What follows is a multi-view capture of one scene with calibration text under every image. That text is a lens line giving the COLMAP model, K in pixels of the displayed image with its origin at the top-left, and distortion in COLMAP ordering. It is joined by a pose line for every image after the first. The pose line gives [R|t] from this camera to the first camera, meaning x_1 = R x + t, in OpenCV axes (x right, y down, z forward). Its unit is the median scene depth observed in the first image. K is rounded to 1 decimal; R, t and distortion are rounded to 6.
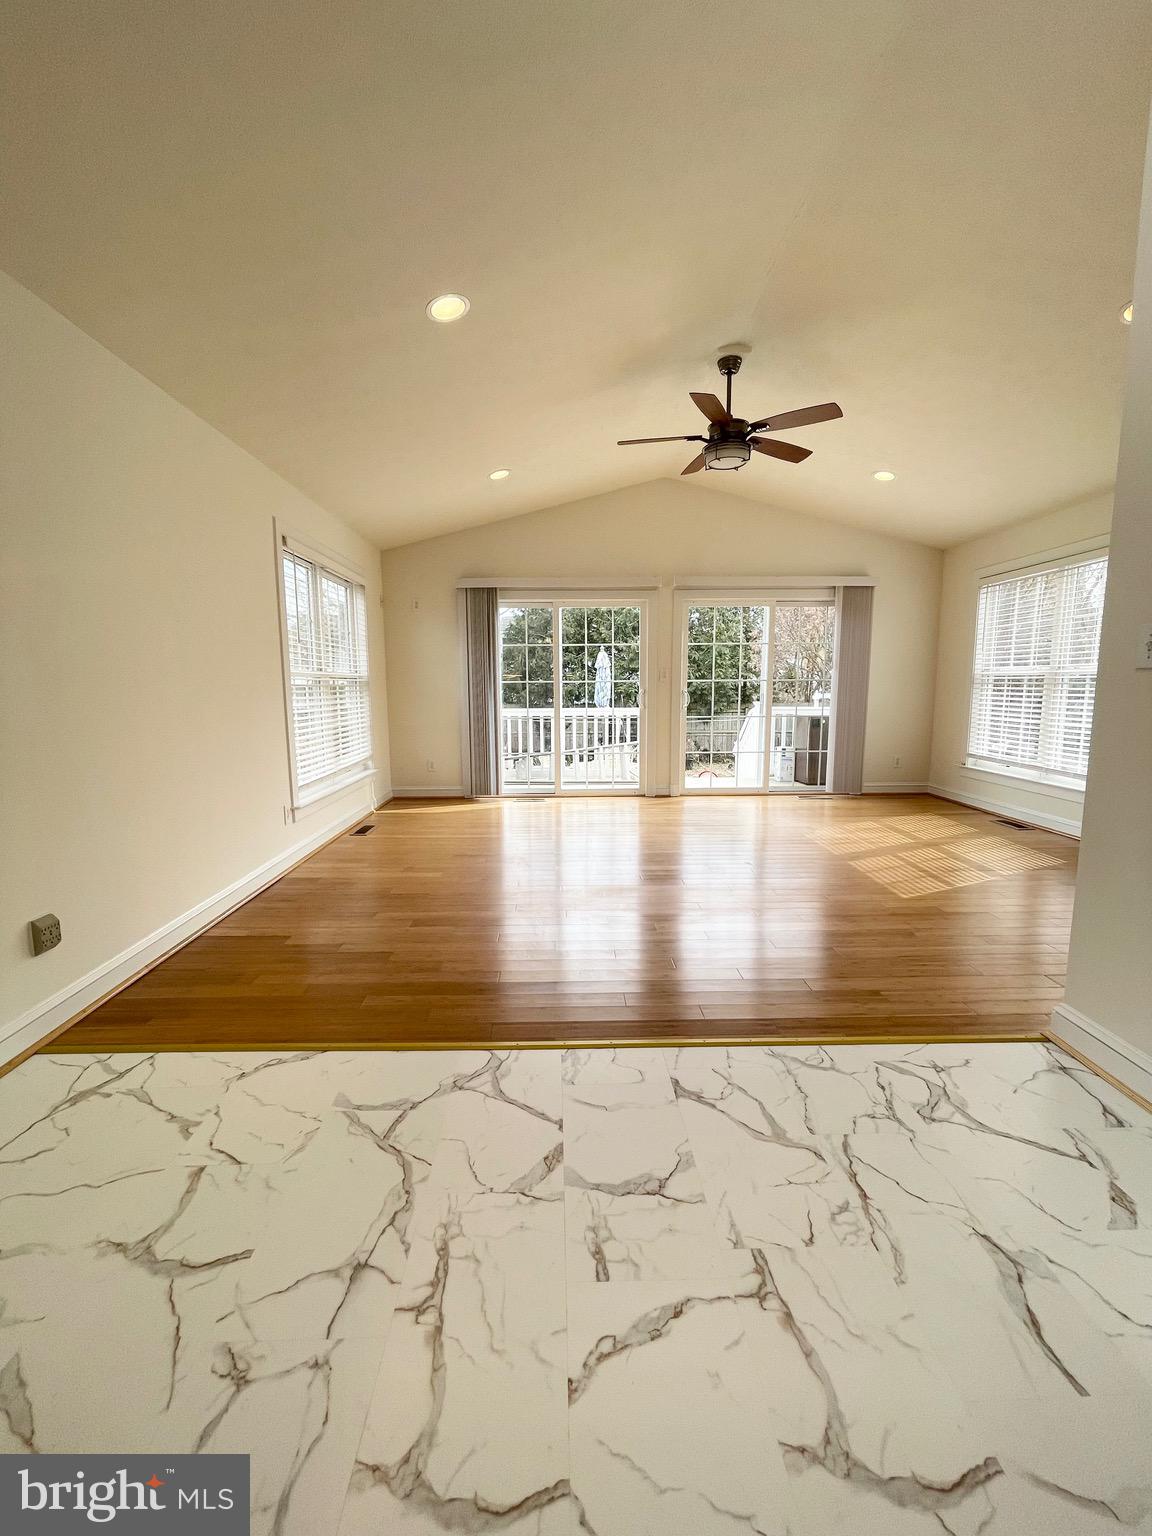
lens RADIAL K [[622.2, 0, 571.4], [0, 622.2, 766.4], [0, 0, 1]] dist [-0.001715, 0.000001]
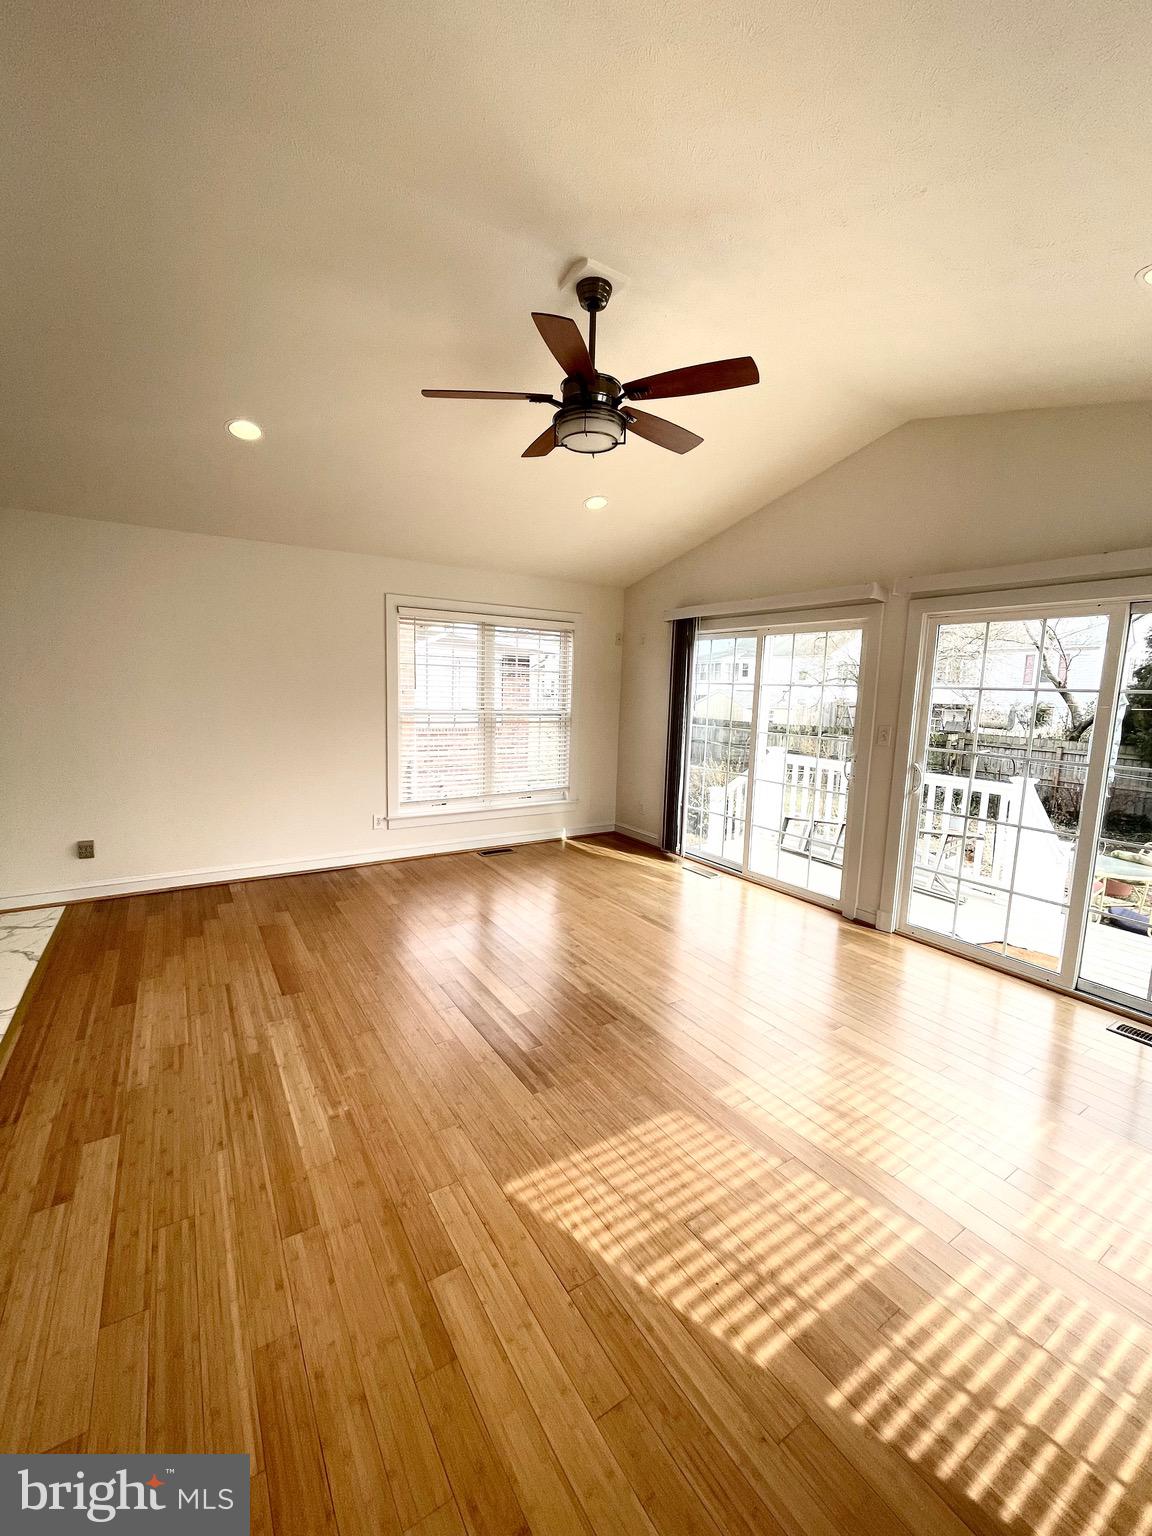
lens RADIAL K [[635.6, 0, 560.2], [0, 635.6, 718.2], [0, 0, 1]] dist [0.002563, 0.001046]
pose [[0.505177, 0.062159, -0.860774, 0.908814], [-0.141502, 0.989870, -0.011564, -0.183209], [0.851336, 0.127643, 0.508856, 0.664926]]
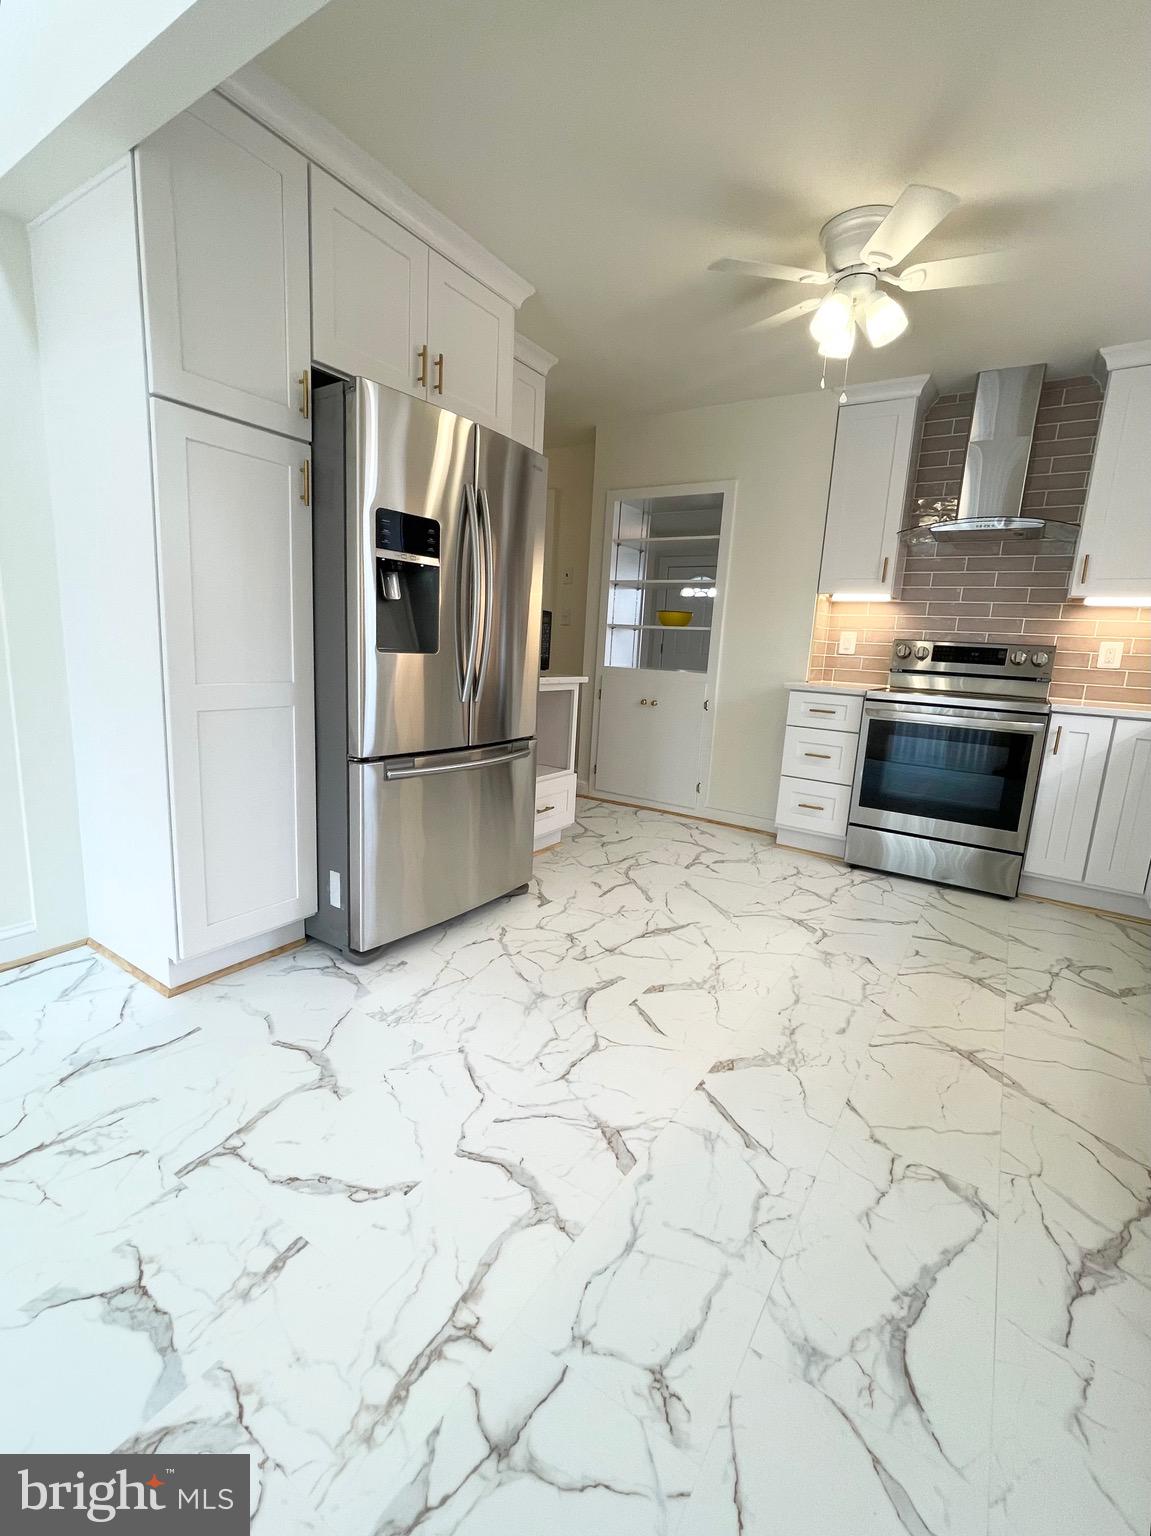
lens RADIAL K [[671.0, 0, 570.1], [0, 671.0, 764.9], [0, 0, 1]] dist [-0.003382, -0.000203]
pose [[-0.818042, -0.144069, 0.556823, -0.237404], [0.024070, 0.958697, 0.283408, -0.036293], [-0.574655, 0.245242, -0.780787, 0.455964]]
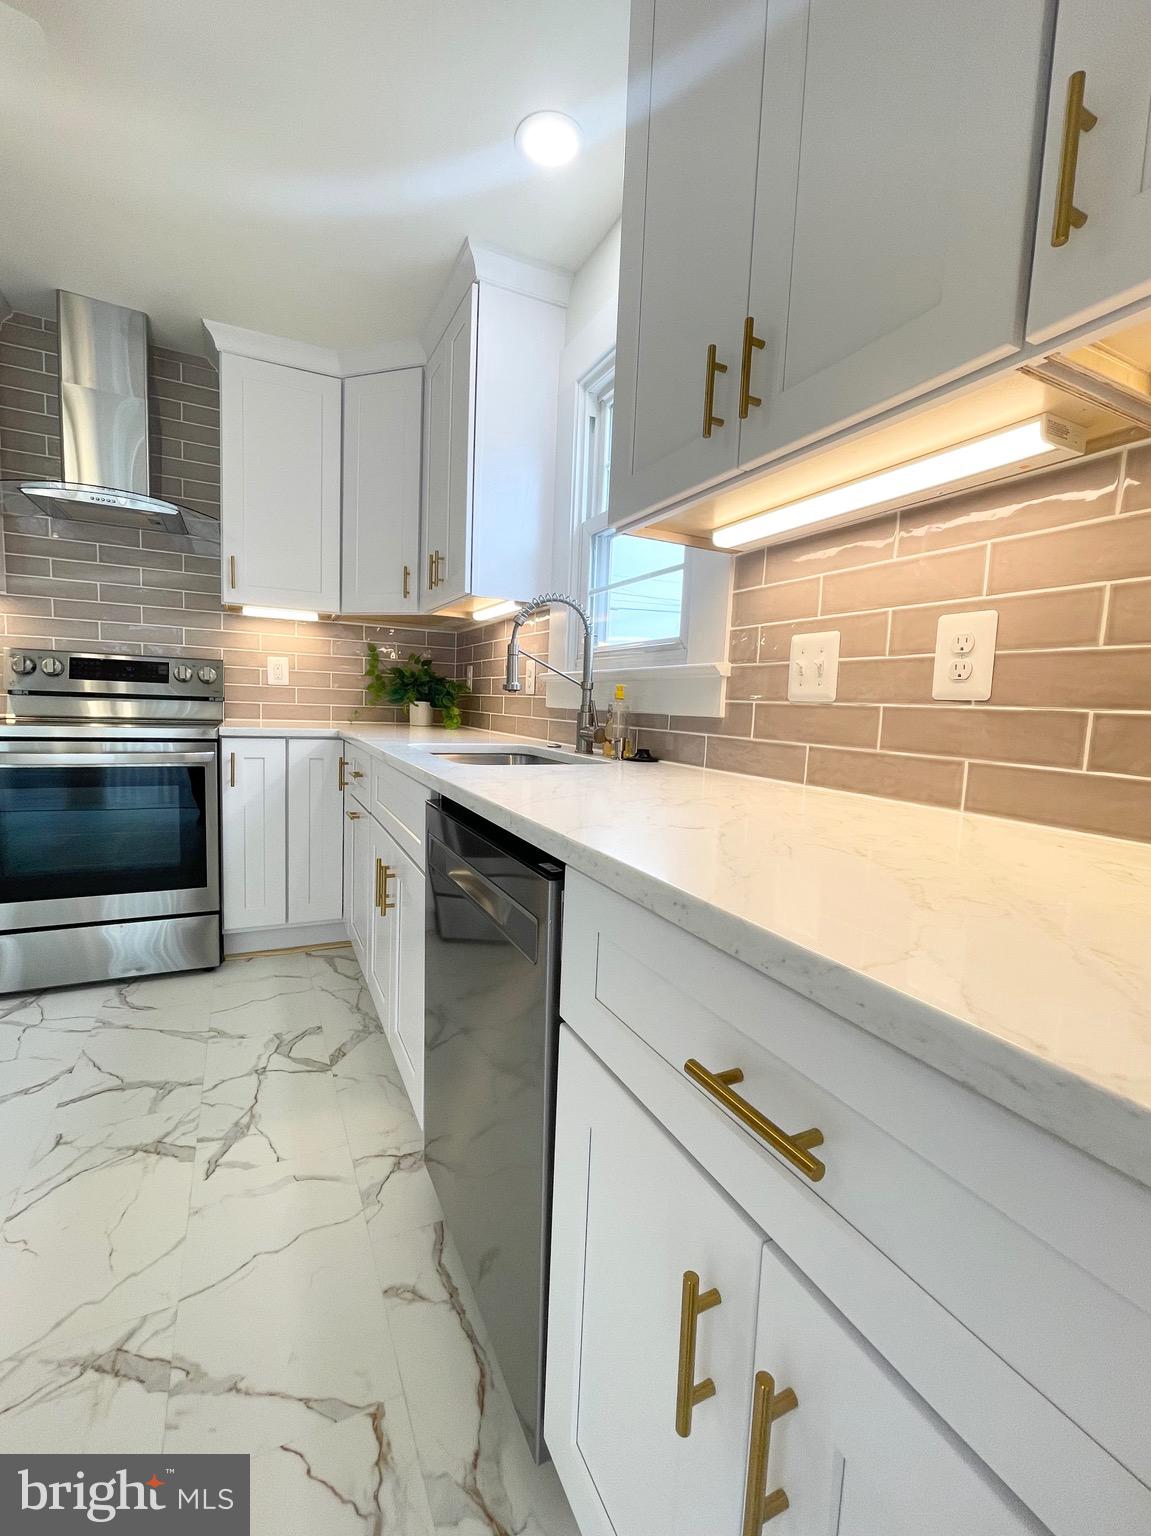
lens RADIAL K [[651.5, 0, 568.3], [0, 651.5, 764.1], [0, 0, 1]] dist [-0.005510, 0.004339]
pose [[-0.906954, 0.005105, -0.421198, -0.294210], [-0.093340, 0.972632, 0.212776, -0.000077], [0.410757, 0.232293, -0.881657, 0.205580]]
